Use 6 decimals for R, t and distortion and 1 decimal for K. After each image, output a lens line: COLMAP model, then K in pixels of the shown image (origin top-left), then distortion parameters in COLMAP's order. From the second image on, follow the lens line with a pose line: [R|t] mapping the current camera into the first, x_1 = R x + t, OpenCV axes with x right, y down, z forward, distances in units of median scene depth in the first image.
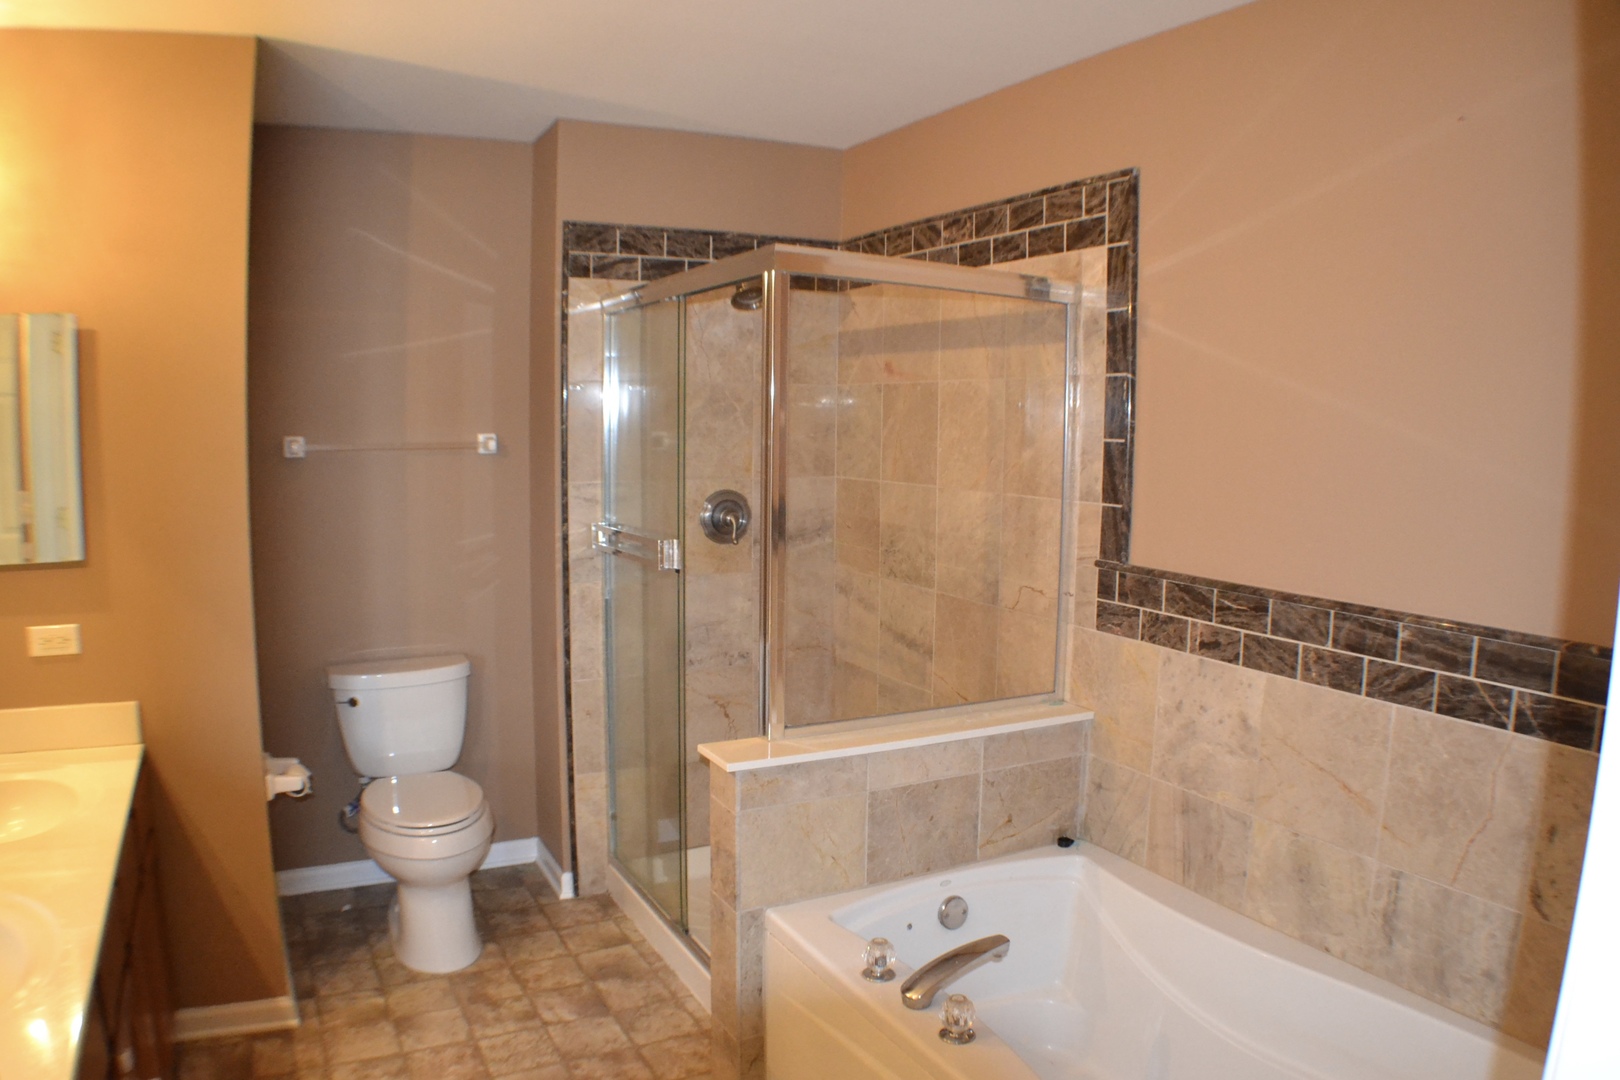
lens RADIAL K [[1142.1, 0, 853.6], [0, 1142.1, 536.4], [0, 0, 1]] dist [-0.192288, 0.038532]
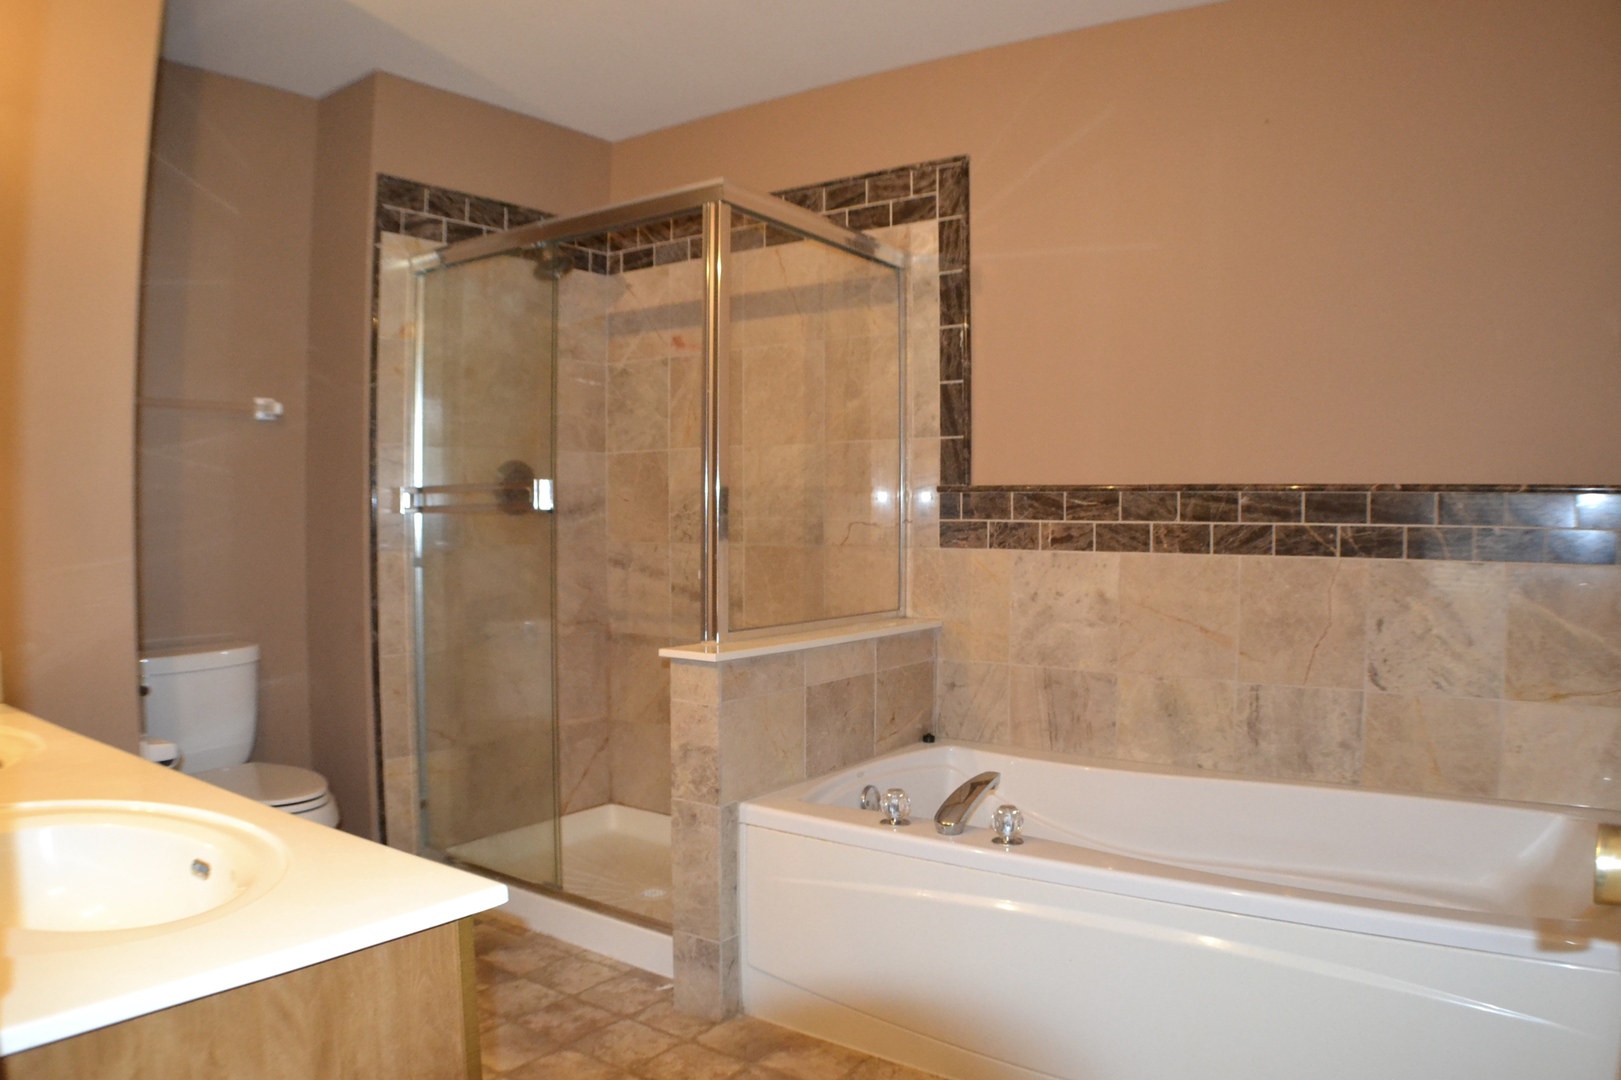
lens RADIAL K [[1136.7, 0, 815.4], [0, 1136.7, 559.0], [0, 0, 1]] dist [-0.190966, 0.001421]
pose [[0.898623, -0.031674, 0.437576, -0.415917], [0.061018, 0.996720, -0.053162, 0.152454], [-0.434457, 0.074472, 0.897609, 0.023039]]
